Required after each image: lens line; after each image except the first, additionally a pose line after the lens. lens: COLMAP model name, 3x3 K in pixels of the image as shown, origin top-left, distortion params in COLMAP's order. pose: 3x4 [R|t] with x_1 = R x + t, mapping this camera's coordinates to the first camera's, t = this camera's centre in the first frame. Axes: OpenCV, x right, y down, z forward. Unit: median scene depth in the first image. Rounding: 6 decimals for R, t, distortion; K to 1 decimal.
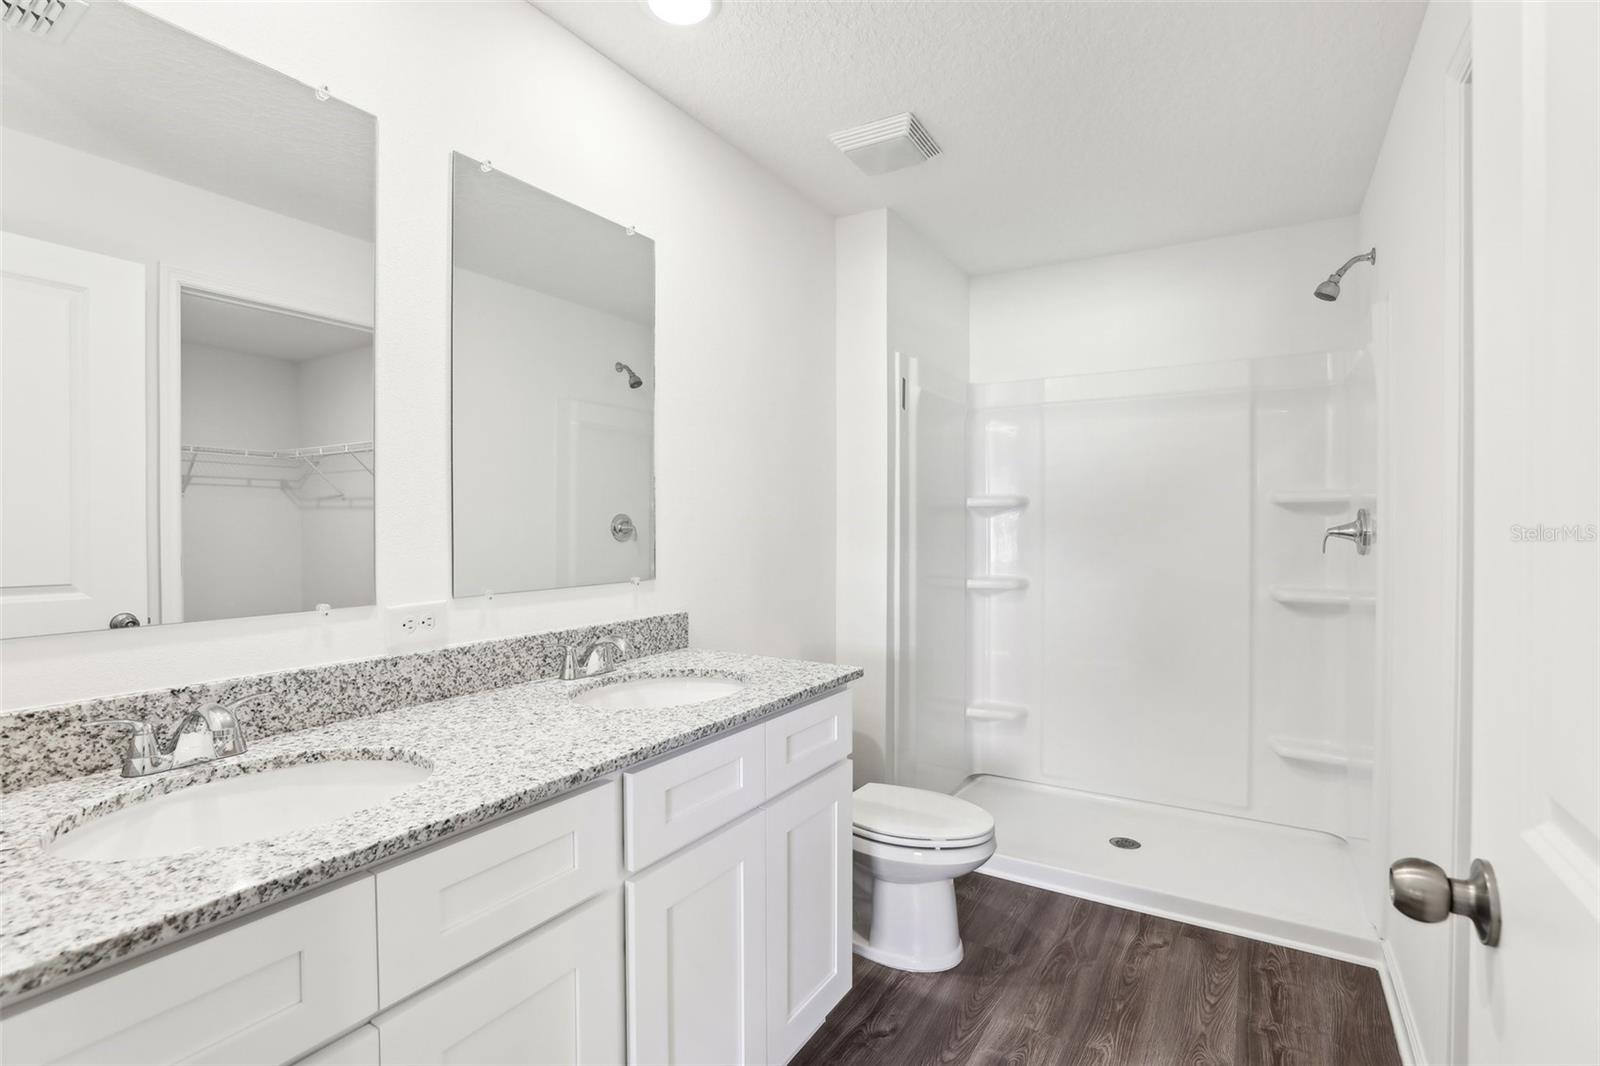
lens RADIAL K [[769.2, 0, 793.2], [0, 769.2, 527.9], [0, 0, 1]] dist [-0.006107, -0.000002]
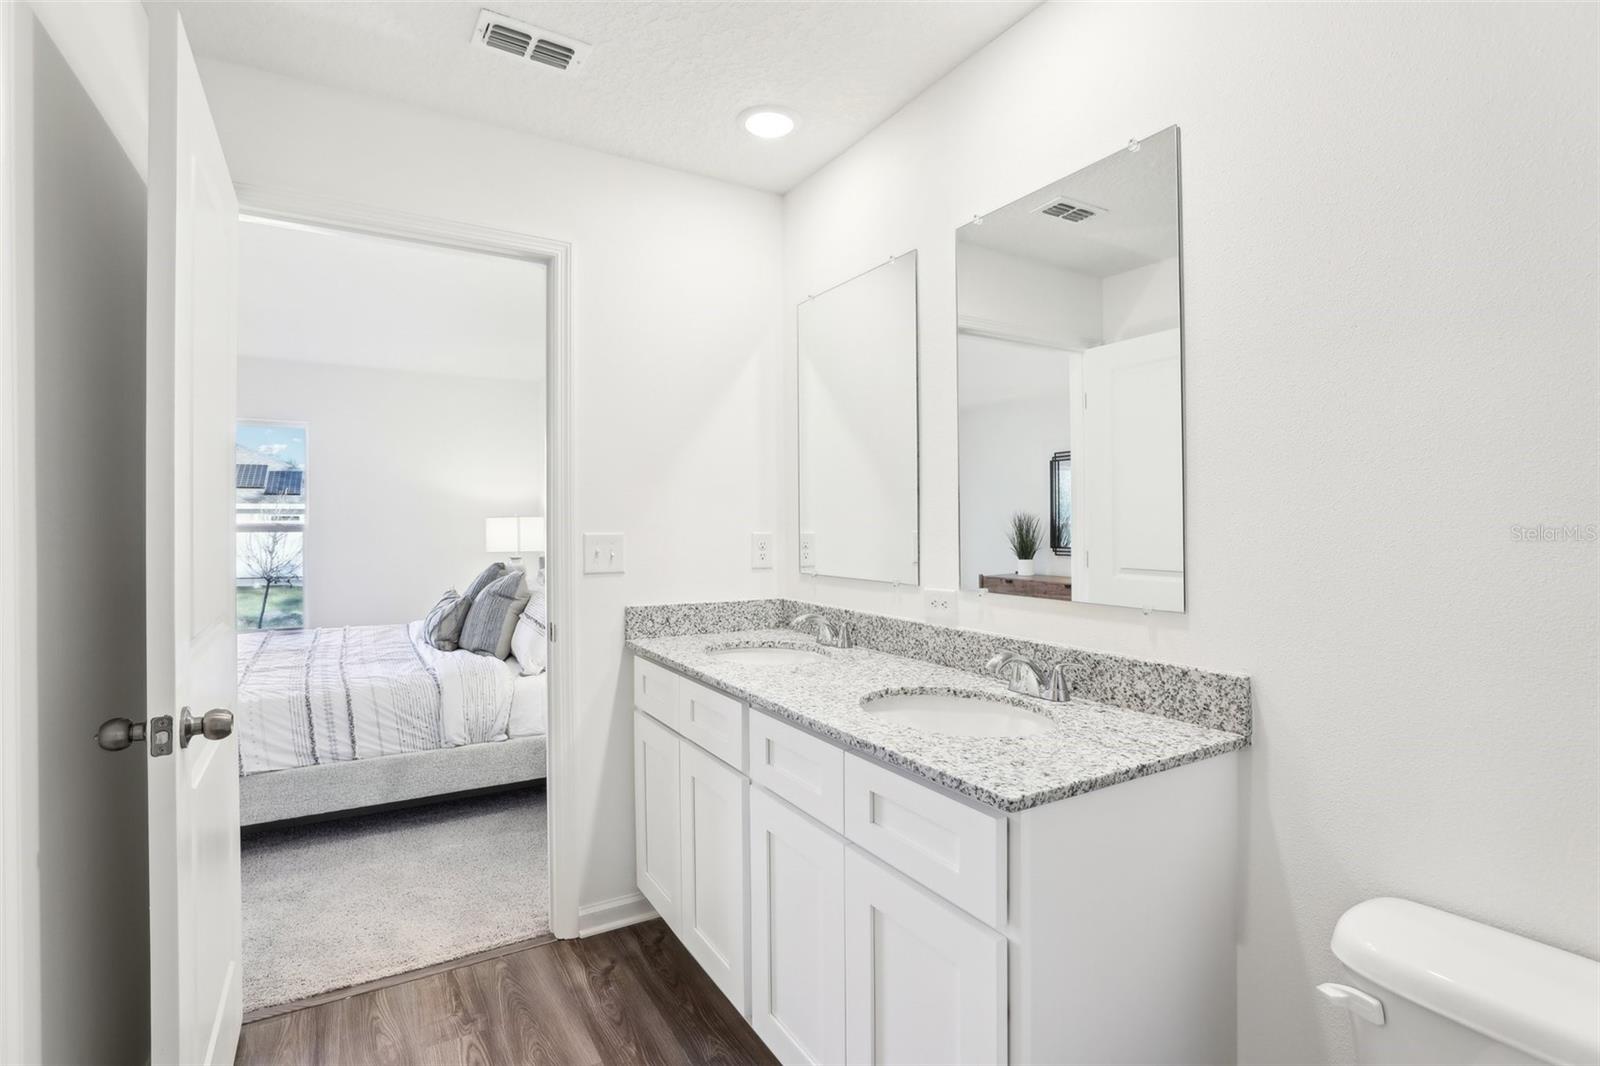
lens RADIAL K [[769.2, 0, 795.2], [0, 769.2, 527.0], [0, 0, 1]] dist [-0.006107, -0.000002]
pose [[-0.468094, 0.008825, -0.883635, 0.786572], [0.001392, 0.999956, 0.009249, -0.022342], [0.883678, 0.003099, -0.468085, 1.358439]]
